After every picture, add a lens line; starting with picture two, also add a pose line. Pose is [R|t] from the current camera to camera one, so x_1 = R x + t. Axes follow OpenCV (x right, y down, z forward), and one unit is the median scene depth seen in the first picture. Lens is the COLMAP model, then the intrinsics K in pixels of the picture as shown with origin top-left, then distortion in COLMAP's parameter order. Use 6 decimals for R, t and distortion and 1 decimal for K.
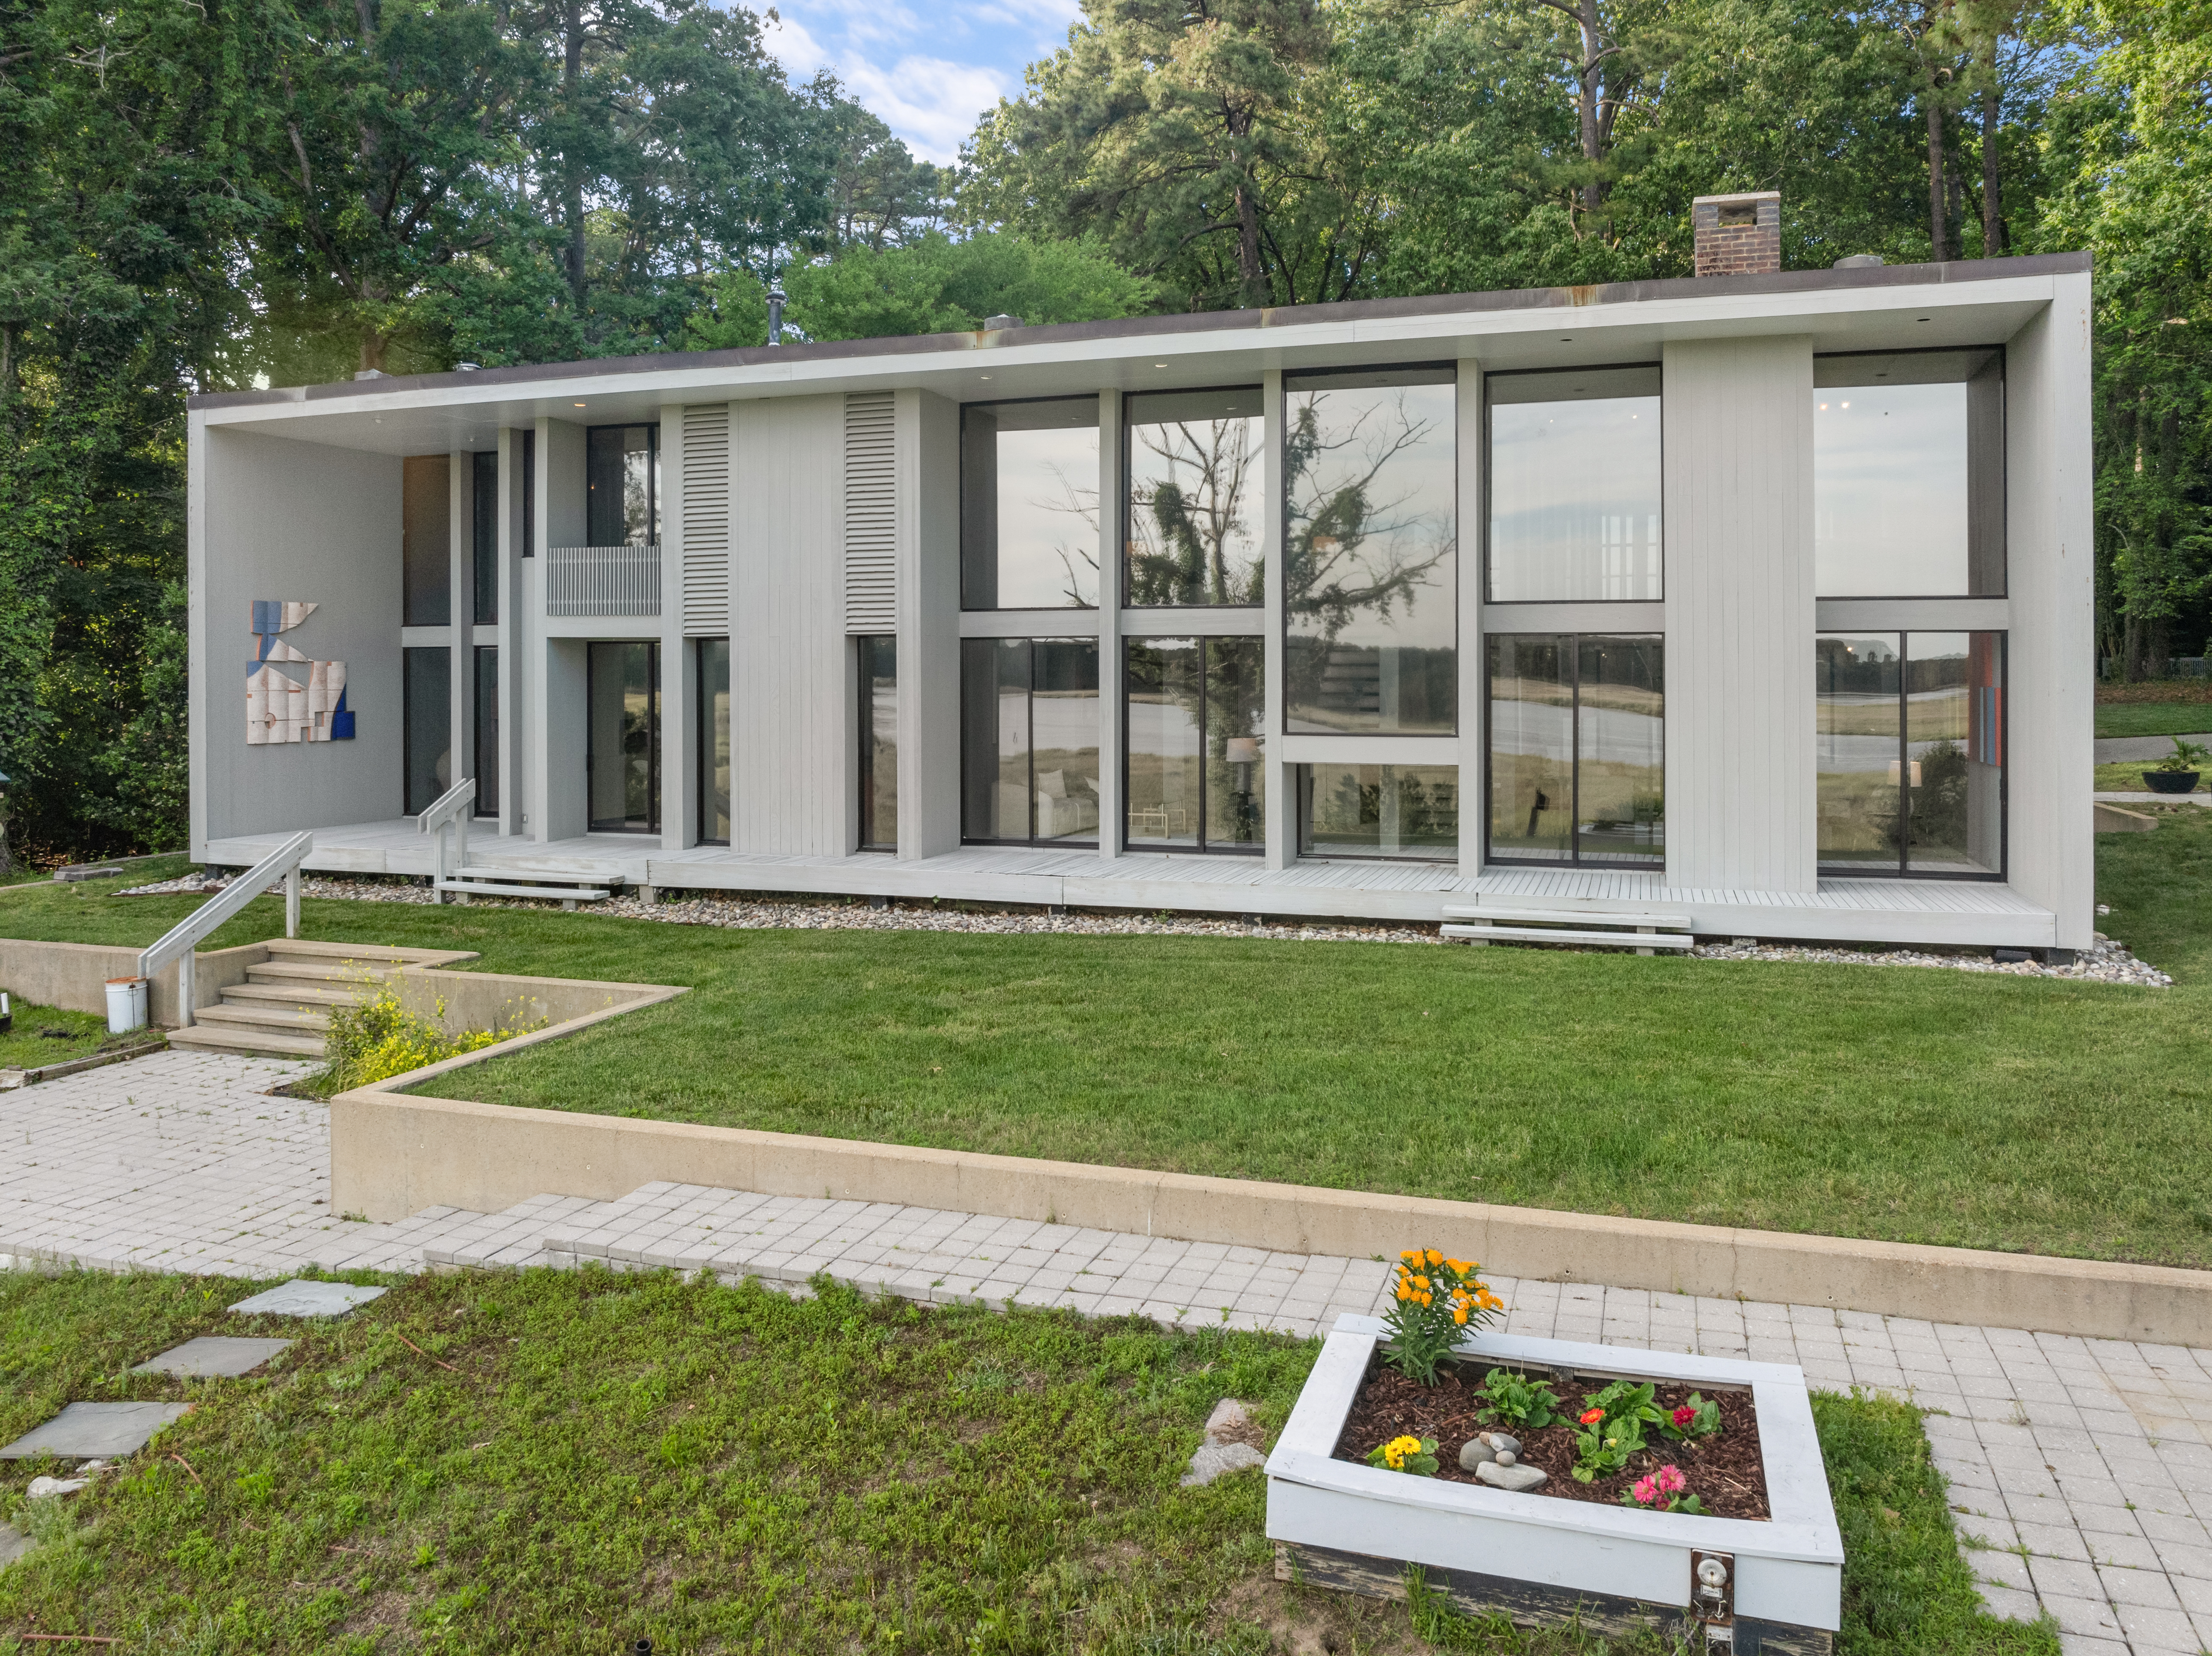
lens RADIAL K [[1567.8, 0, 1104.8], [0, 1567.8, 820.5], [0, 0, 1]] dist [-0.033212, -0.001114]
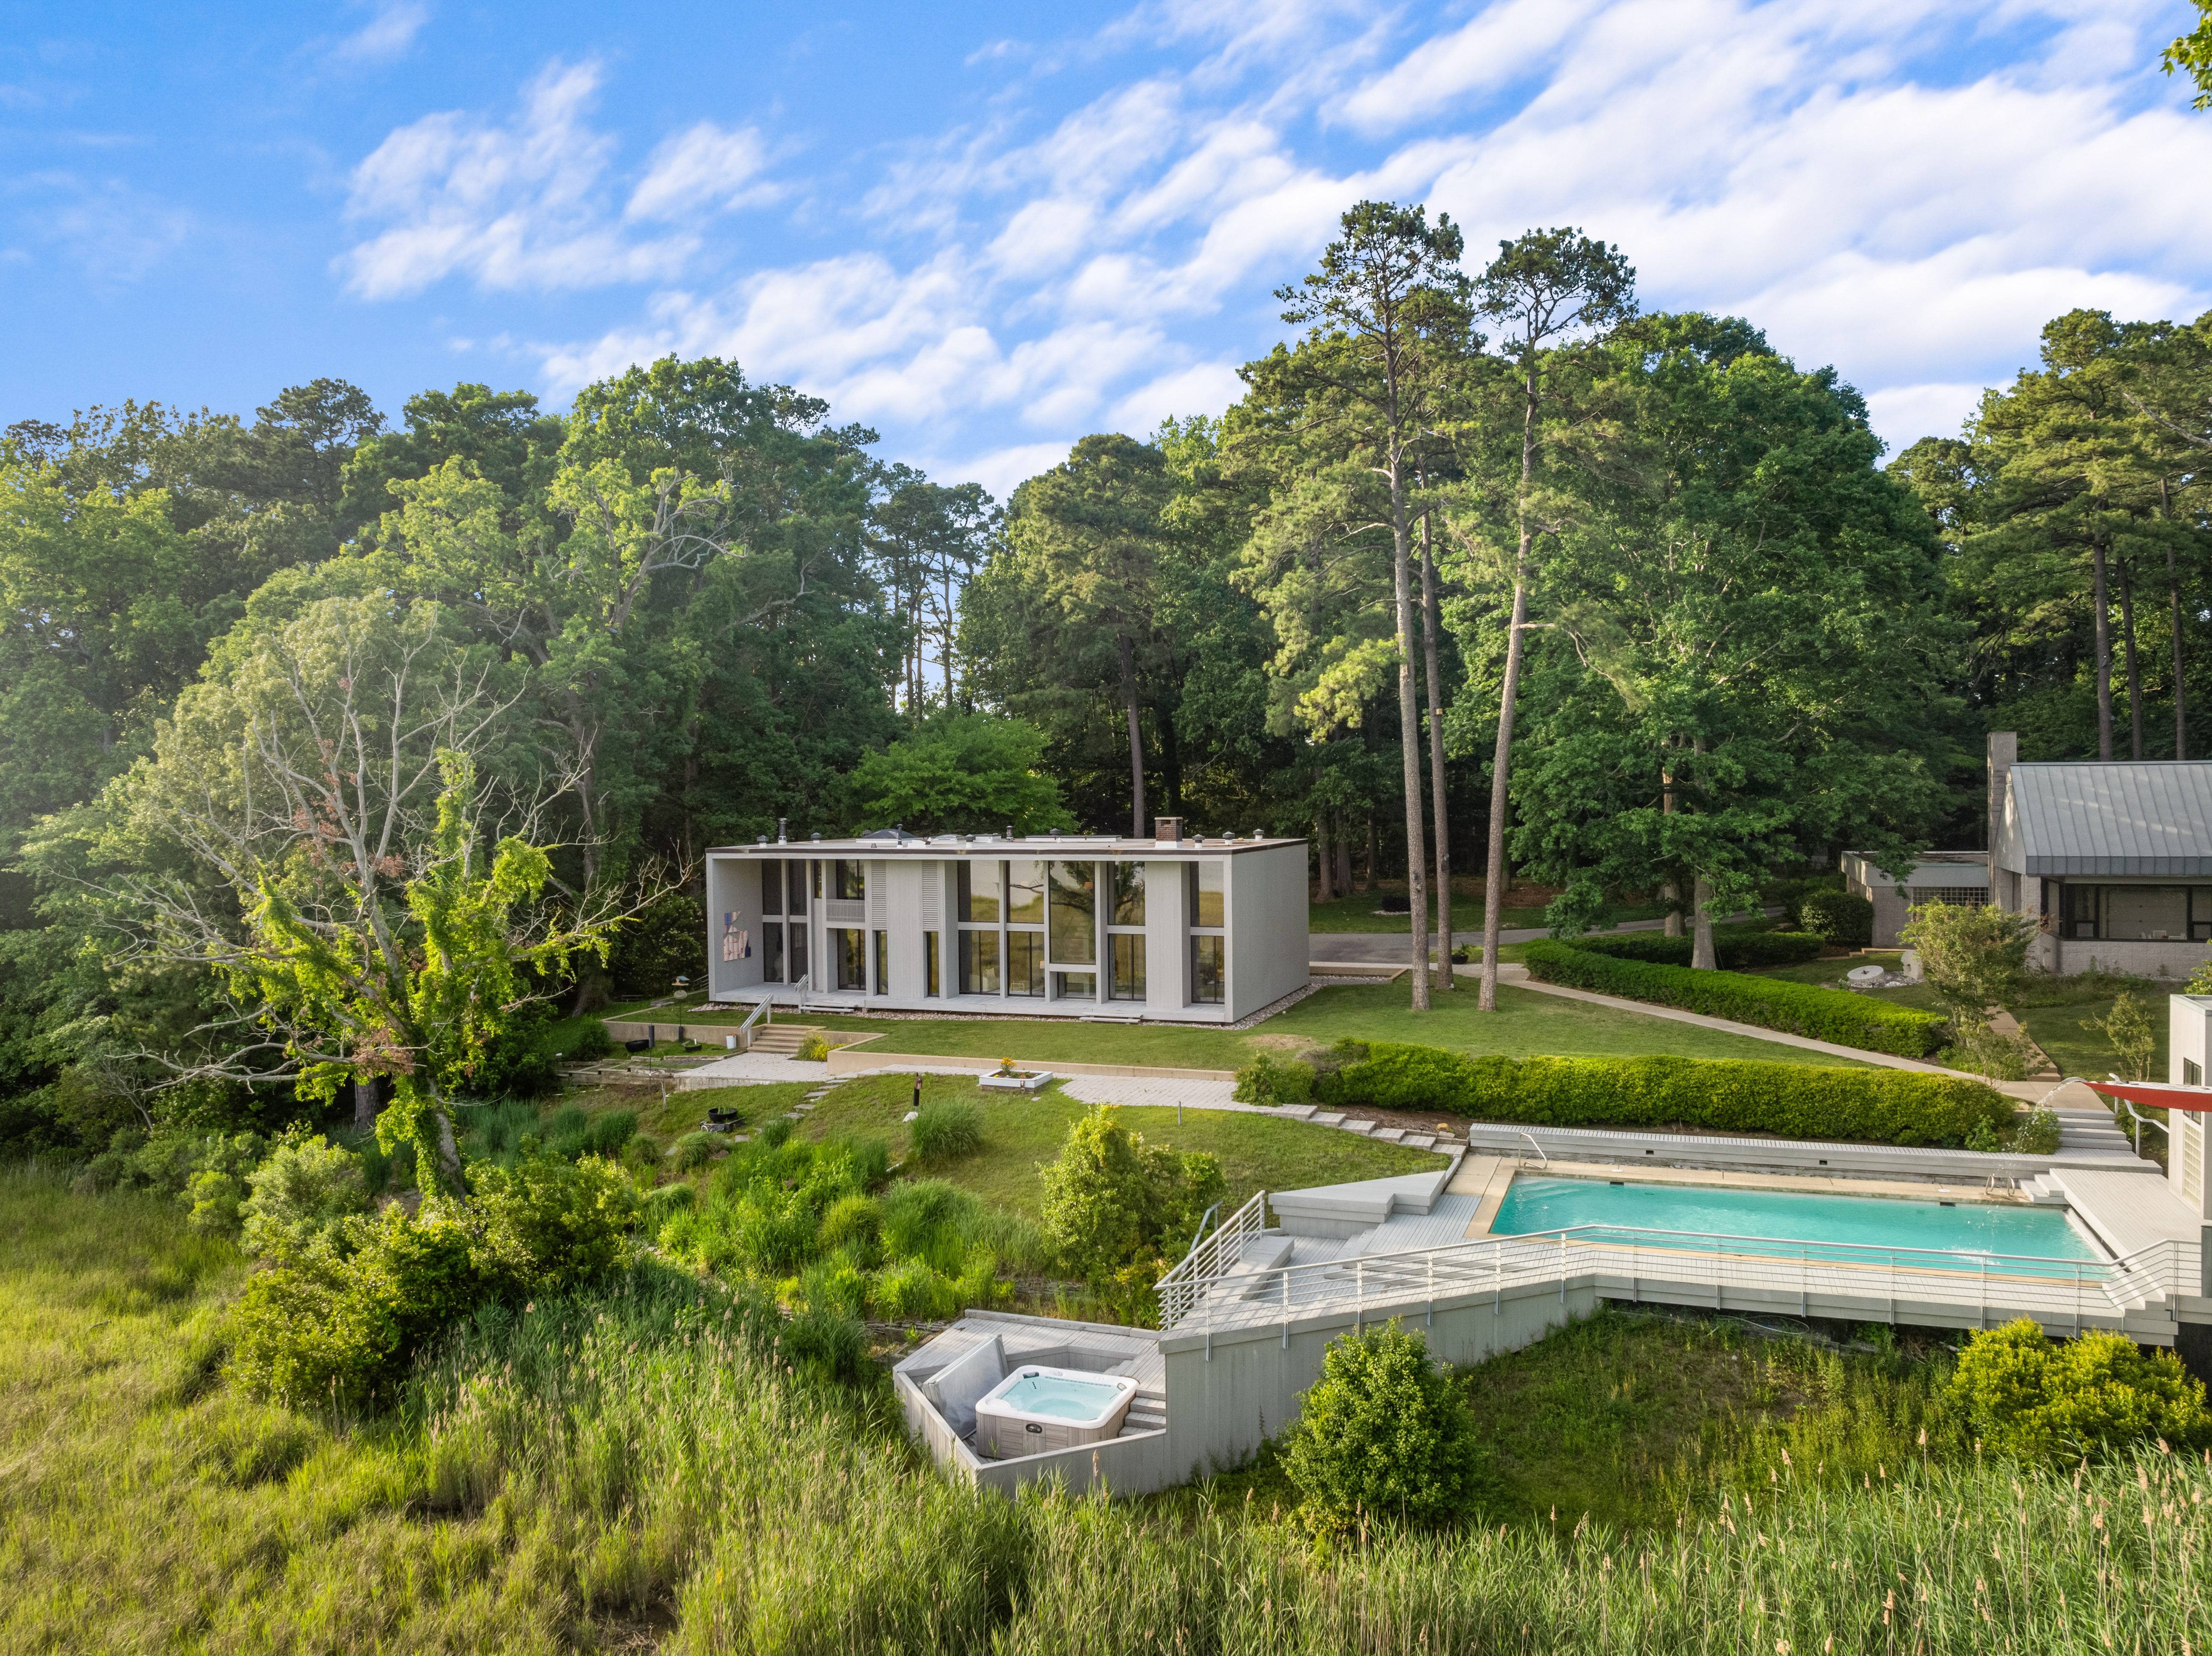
lens RADIAL K [[1567.8, 0, 1106.0], [0, 1567.8, 837.4], [0, 0, 1]] dist [-0.033212, -0.001114]
pose [[0.999550, -0.011333, -0.027759, 0.317446], [0.009754, 0.998363, -0.056354, -0.126818], [0.028352, 0.056058, 0.998025, -2.323891]]
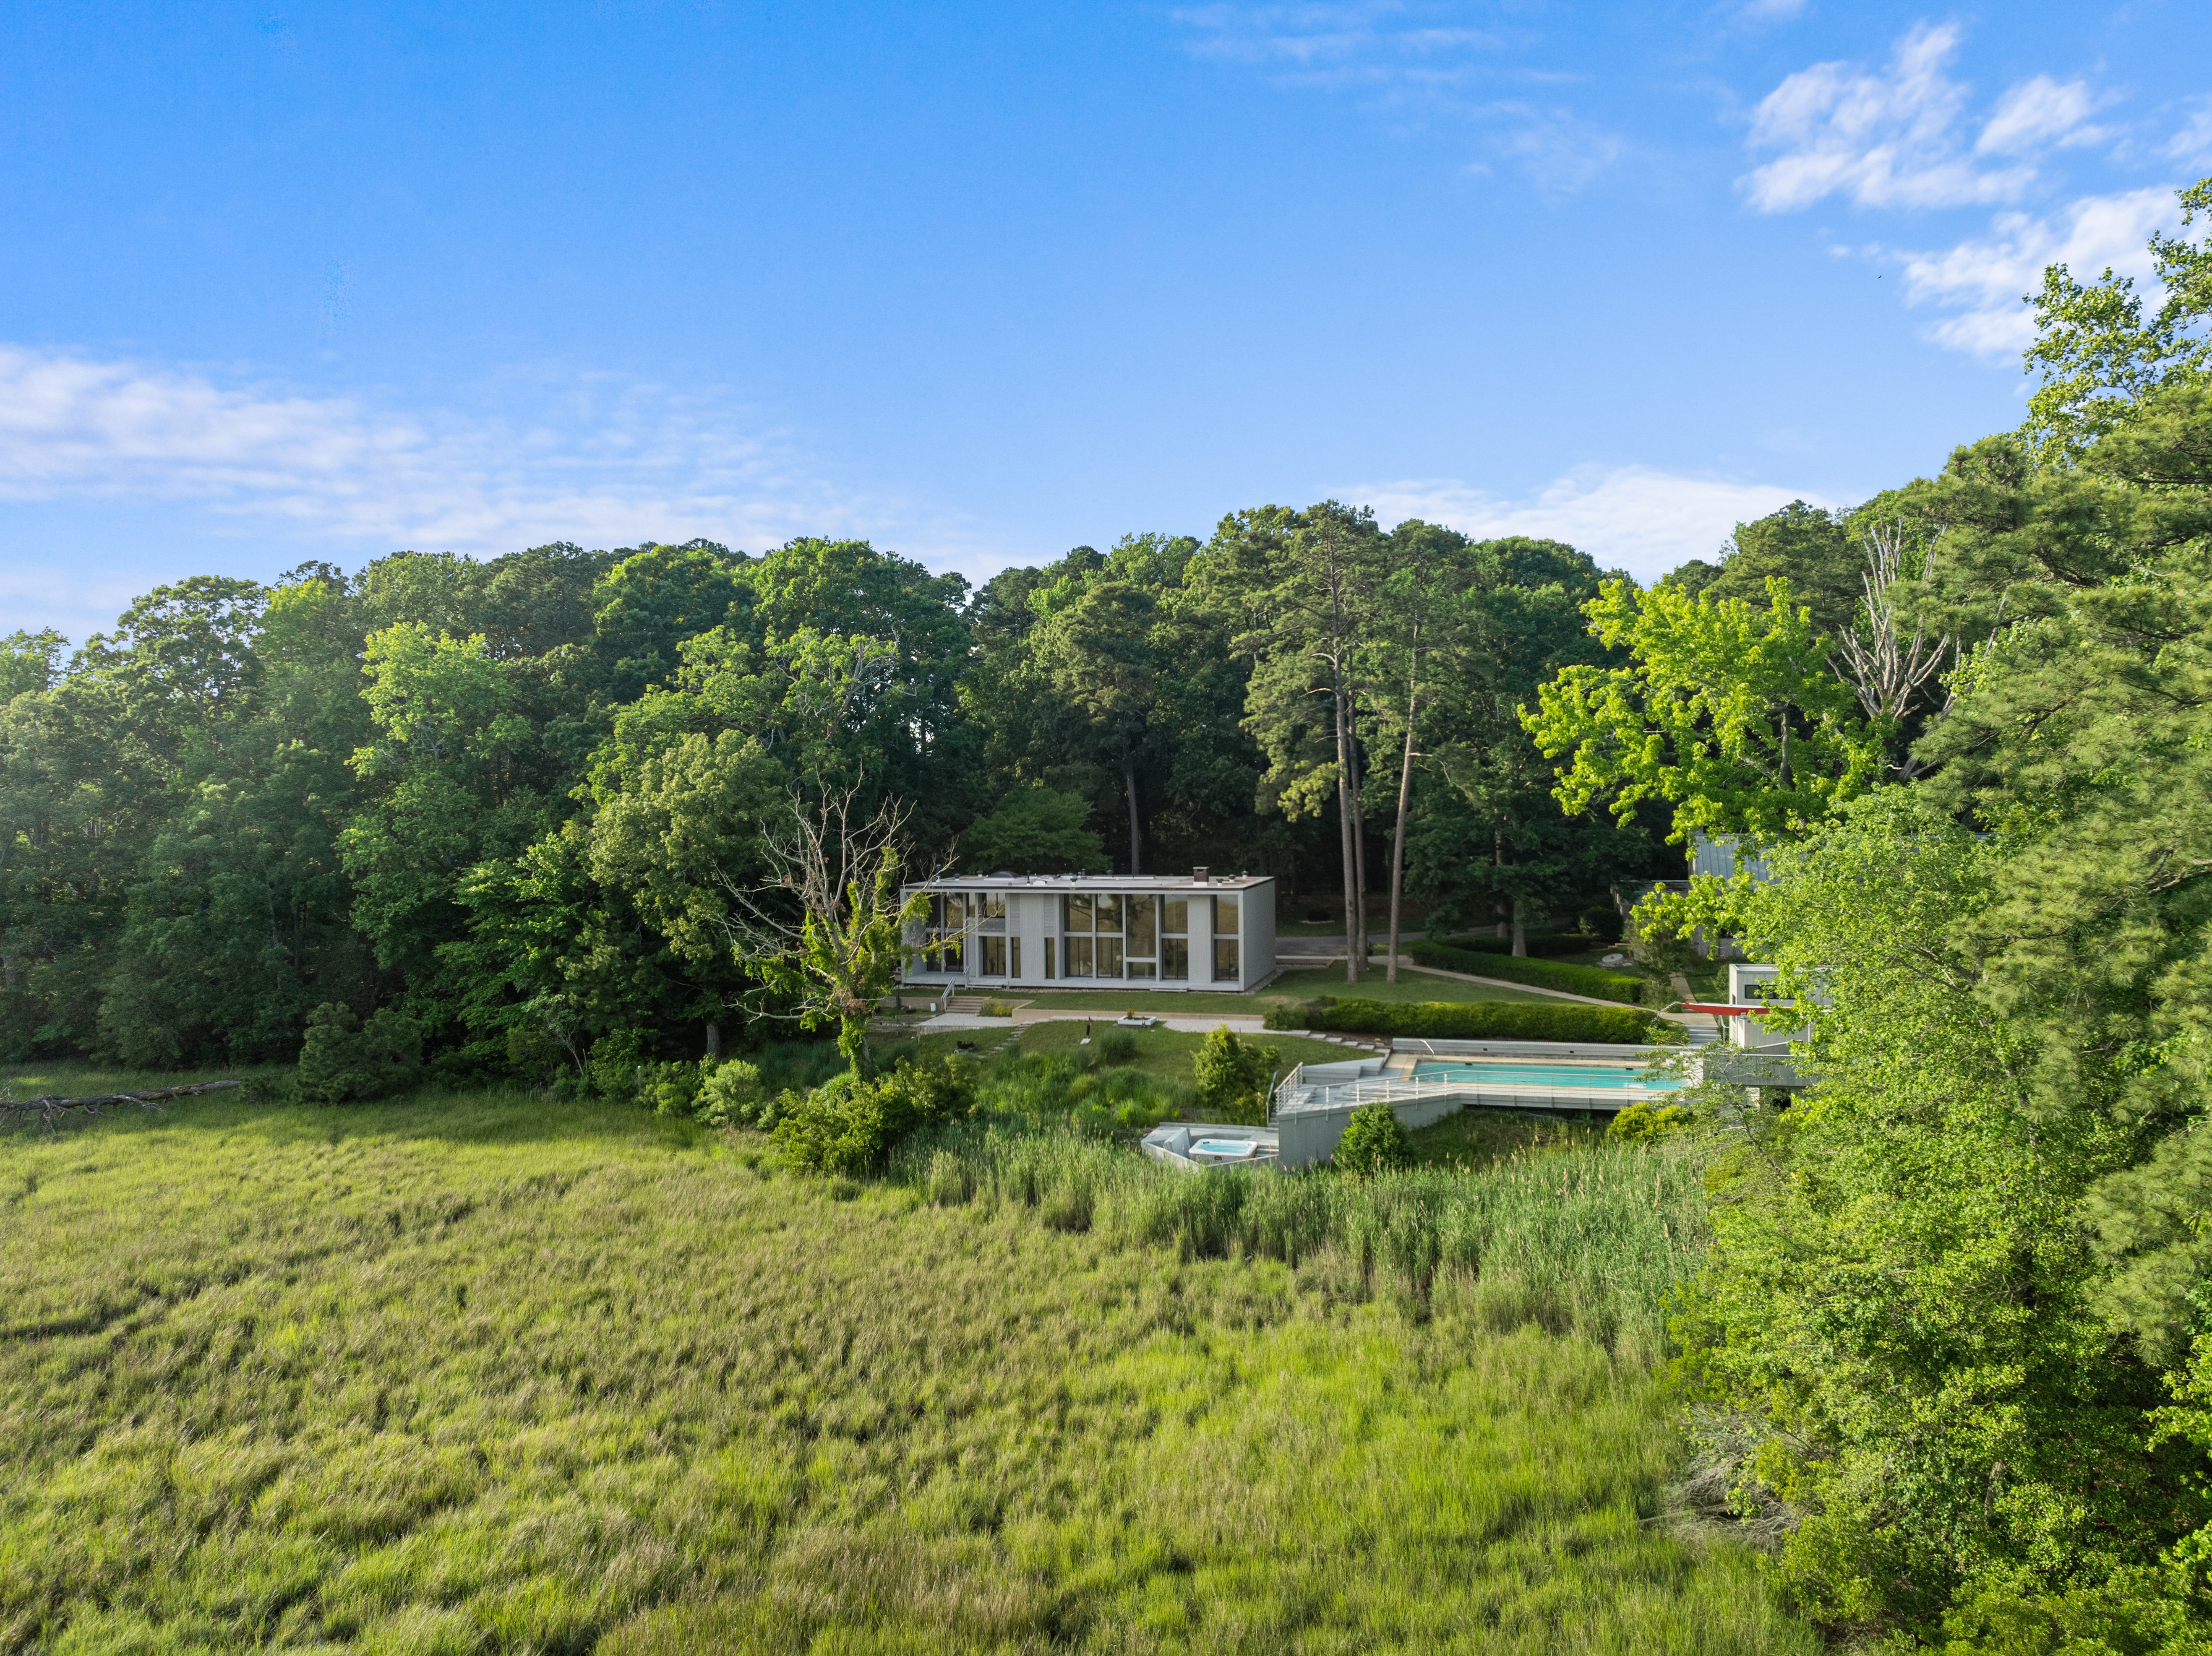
lens RADIAL K [[1567.8, 0, 1104.5], [0, 1567.8, 829.9], [0, 0, 1]] dist [-0.033212, -0.001114]
pose [[0.997998, -0.013471, 0.061798, -0.284438], [0.017280, 0.997956, -0.061529, -0.153379], [-0.060843, 0.062474, 0.996190, -4.338063]]
